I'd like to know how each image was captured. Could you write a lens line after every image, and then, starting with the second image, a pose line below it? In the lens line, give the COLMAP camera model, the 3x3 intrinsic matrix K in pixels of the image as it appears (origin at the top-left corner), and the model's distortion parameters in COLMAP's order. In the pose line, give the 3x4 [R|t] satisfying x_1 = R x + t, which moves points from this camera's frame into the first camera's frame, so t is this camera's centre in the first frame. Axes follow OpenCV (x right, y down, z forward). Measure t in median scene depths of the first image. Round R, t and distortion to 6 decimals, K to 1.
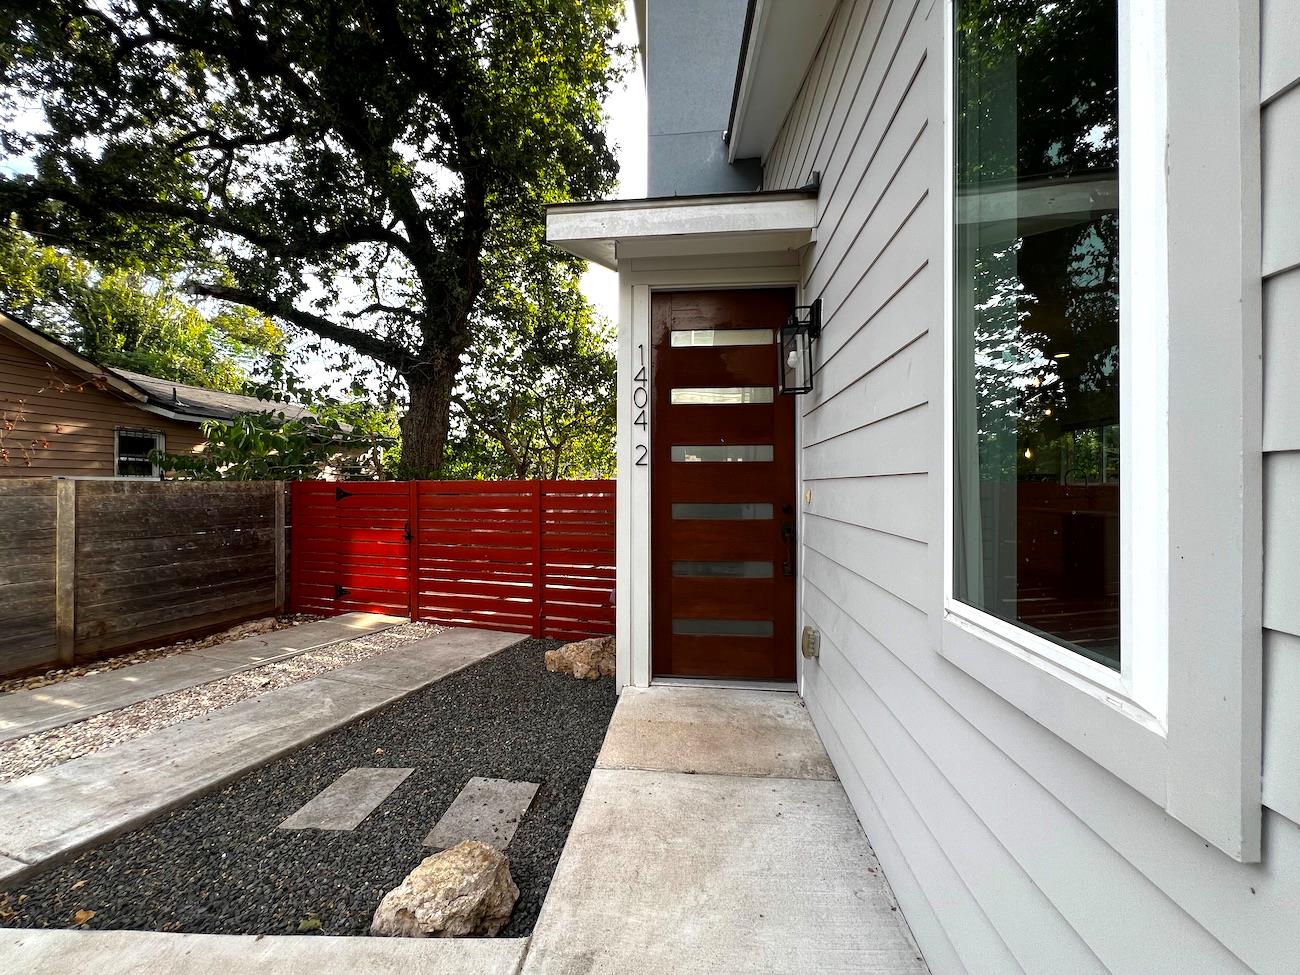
lens RADIAL K [[521.8, 0, 646.9], [0, 521.8, 483.2], [0, 0, 1]] dist [-0.002505, 0.000648]
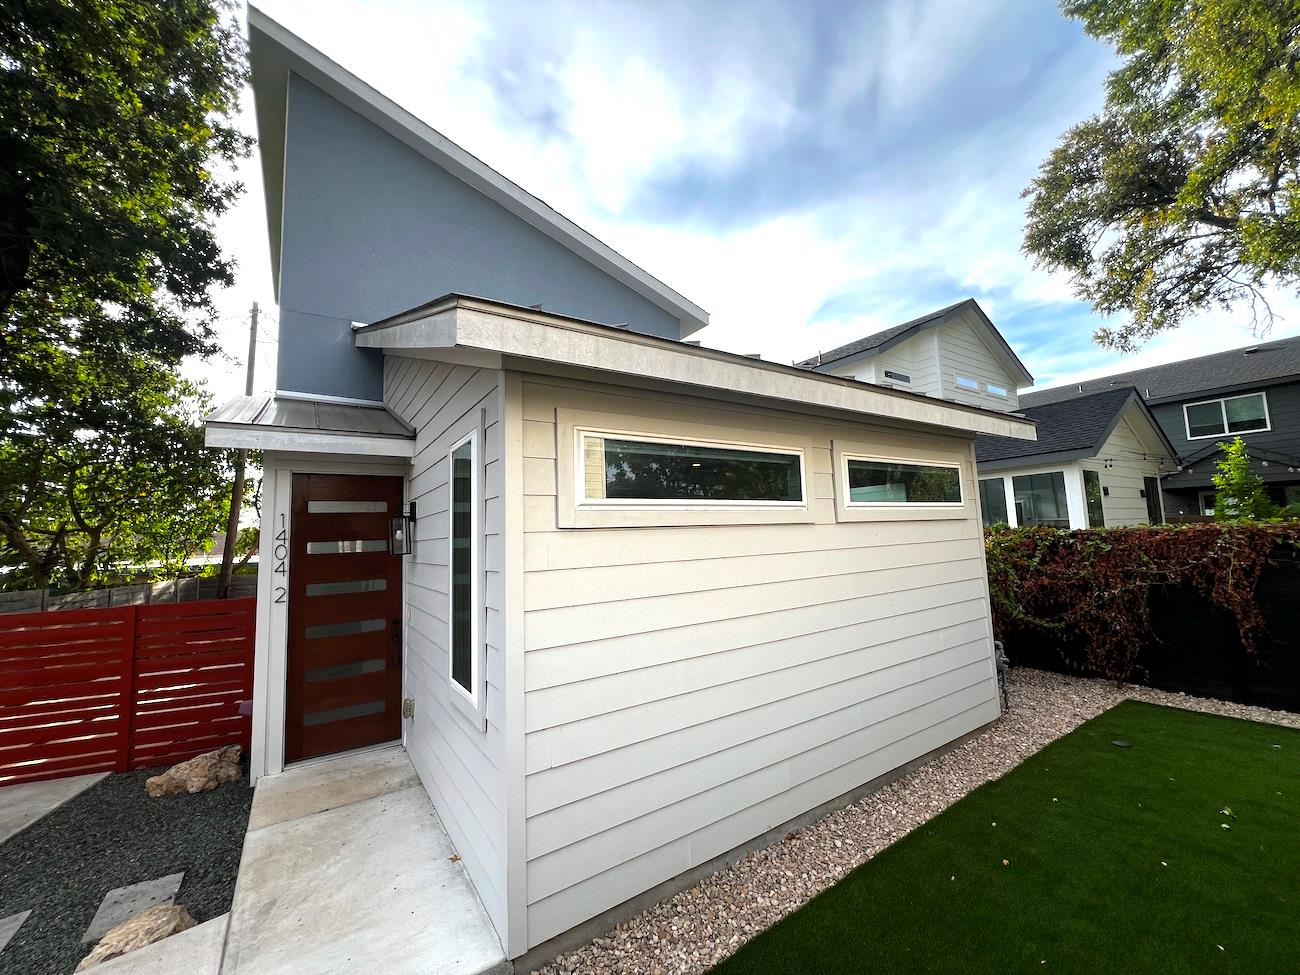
lens RADIAL K [[519.0, 0, 649.6], [0, 519.0, 482.7], [0, 0, 1]] dist [-0.002878, -0.000213]
pose [[0.771558, 0.034783, 0.635208, -0.137350], [0.036041, 0.994510, -0.098235, -0.179547], [-0.635138, 0.098688, 0.766068, -0.678842]]
